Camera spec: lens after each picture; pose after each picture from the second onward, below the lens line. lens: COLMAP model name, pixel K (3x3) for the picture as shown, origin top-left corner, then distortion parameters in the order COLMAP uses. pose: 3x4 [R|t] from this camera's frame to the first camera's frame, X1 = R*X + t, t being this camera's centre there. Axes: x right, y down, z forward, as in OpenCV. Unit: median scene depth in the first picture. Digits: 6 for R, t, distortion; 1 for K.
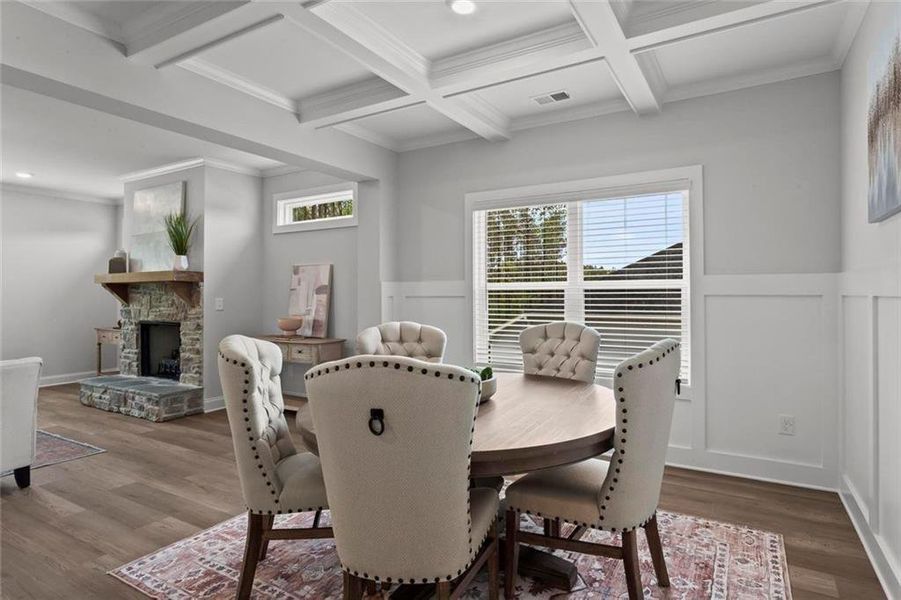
lens RADIAL K [[473.0, 0, 496.4], [0, 473.0, 293.1], [0, 0, 1]] dist [-0.003171, -0.000649]
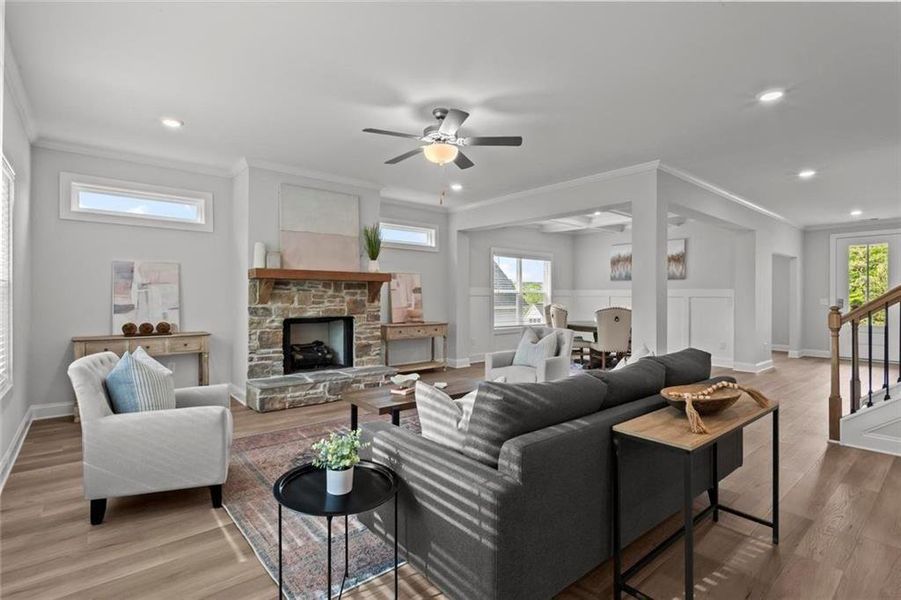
lens RADIAL K [[423.2, 0, 450.5], [0, 423.2, 300.0], [0, 0, 1]] dist [0.012697, 0.000141]
pose [[0.366880, -0.002165, 0.930266, -1.958462], [-0.010235, 0.999927, 0.006364, 0.017301], [-0.930212, -0.011856, 0.366831, 0.491403]]
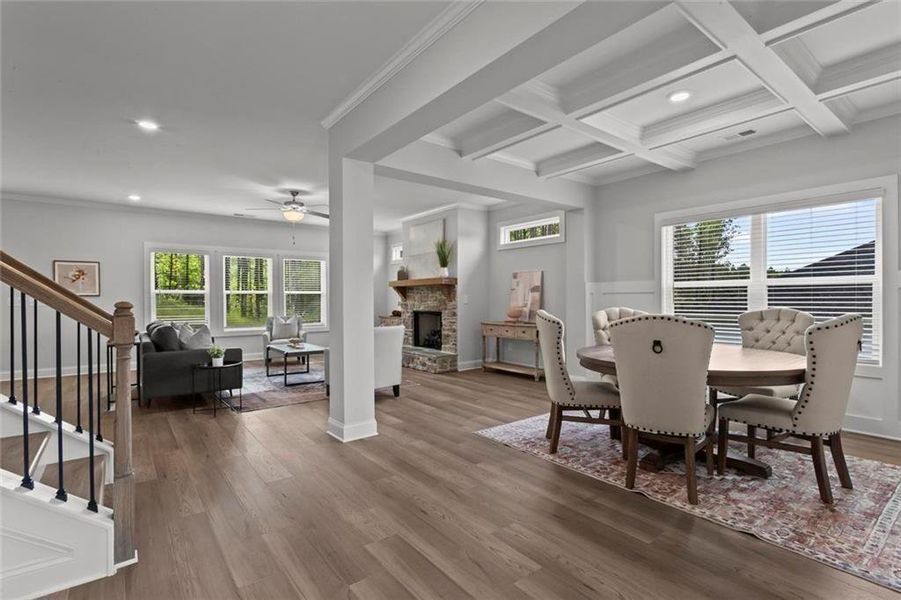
lens RADIAL K [[433.6, 0, 441.0], [0, 433.6, 302.0], [0, 0, 1]] dist [0.000767, 0.001651]
pose [[0.909311, 0.003019, -0.416106, -0.108134], [0.001431, 0.999945, 0.010382, 0.021259], [0.416115, -0.010036, 0.909257, -0.349297]]
